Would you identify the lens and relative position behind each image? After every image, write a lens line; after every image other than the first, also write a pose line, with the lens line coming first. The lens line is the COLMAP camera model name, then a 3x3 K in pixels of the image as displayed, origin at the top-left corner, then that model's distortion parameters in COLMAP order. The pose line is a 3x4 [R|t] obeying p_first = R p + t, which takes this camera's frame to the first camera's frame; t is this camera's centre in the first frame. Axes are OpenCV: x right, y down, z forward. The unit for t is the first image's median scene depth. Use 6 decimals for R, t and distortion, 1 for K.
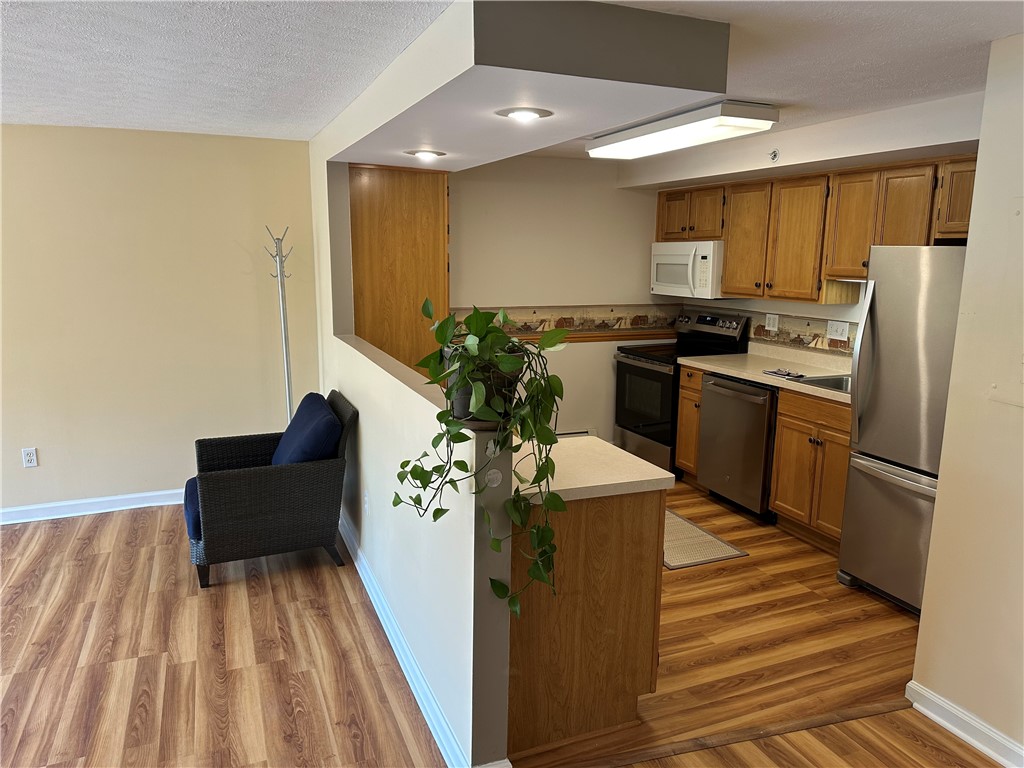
lens RADIAL K [[719.3, 0, 515.4], [0, 719.3, 387.6], [0, 0, 1]] dist [0.101610, -0.174203]
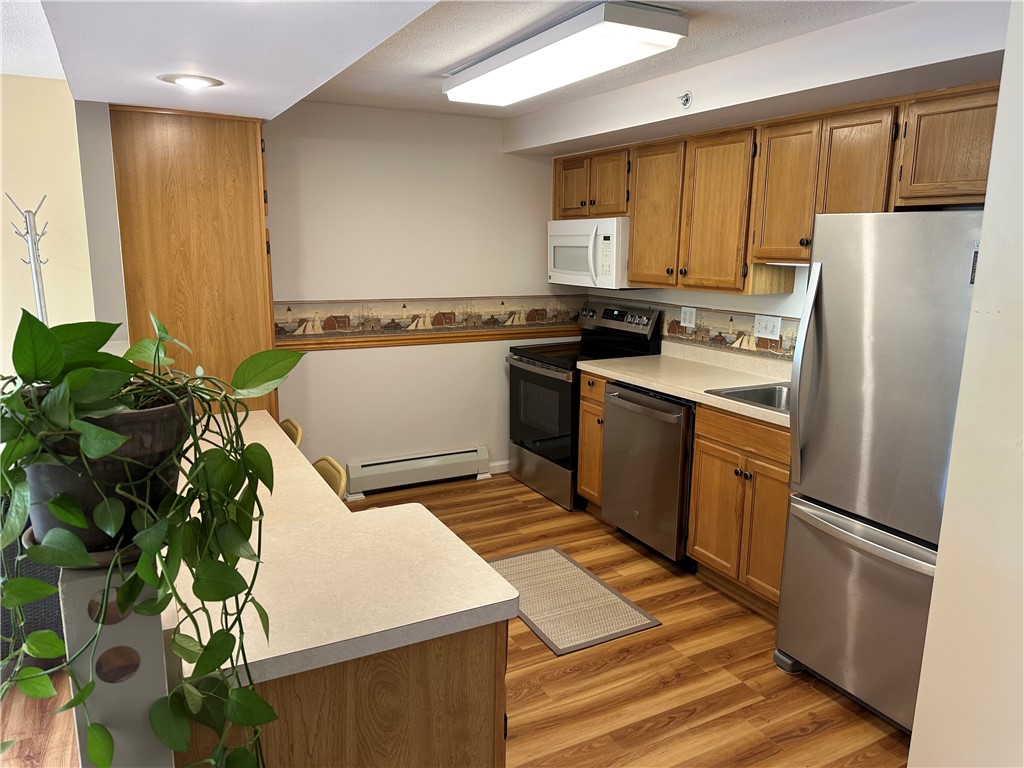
lens RADIAL K [[716.2, 0, 509.9], [0, 716.2, 388.3], [0, 0, 1]] dist [0.109034, -0.178207]
pose [[0.996133, -0.019158, 0.085748, 0.095639], [0.017822, 0.999708, 0.016318, -0.031154], [-0.086036, -0.014726, 0.996183, 0.242631]]
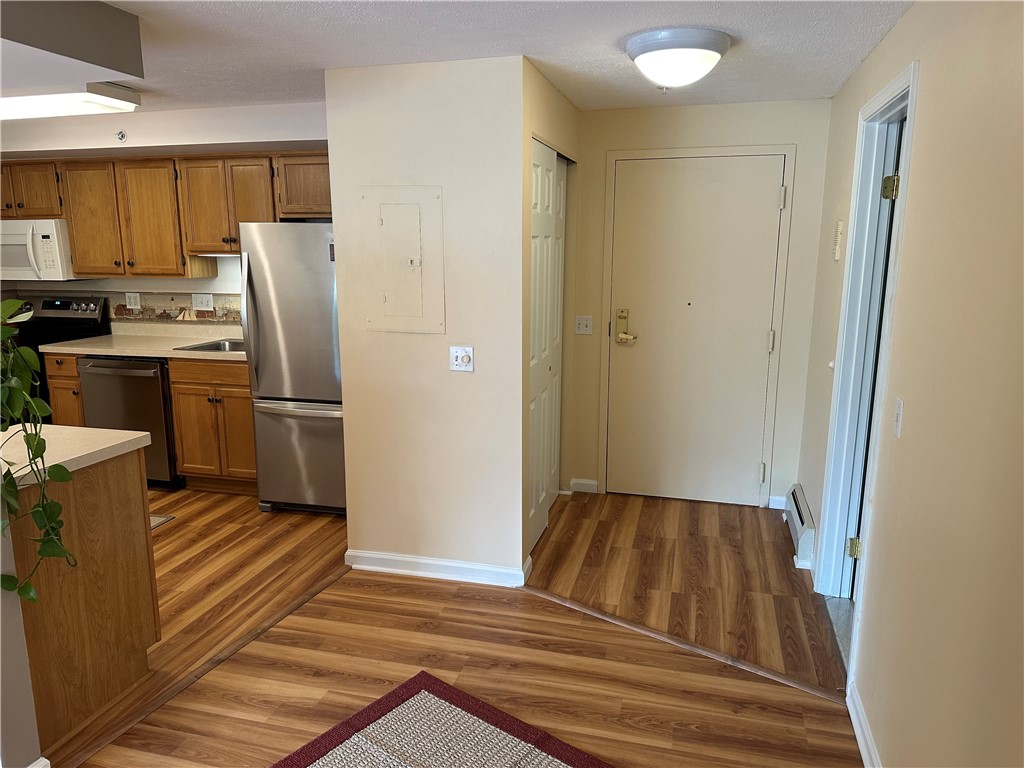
lens RADIAL K [[729.0, 0, 512.0], [0, 729.0, 384.0], [0, 0, 1]] dist [0.043134, -0.051093]
pose [[0.615234, -0.162167, 0.771485, -0.157570], [0.155180, 0.984379, 0.083167, 0.025522], [-0.772921, 0.068552, 0.630789, -0.057052]]
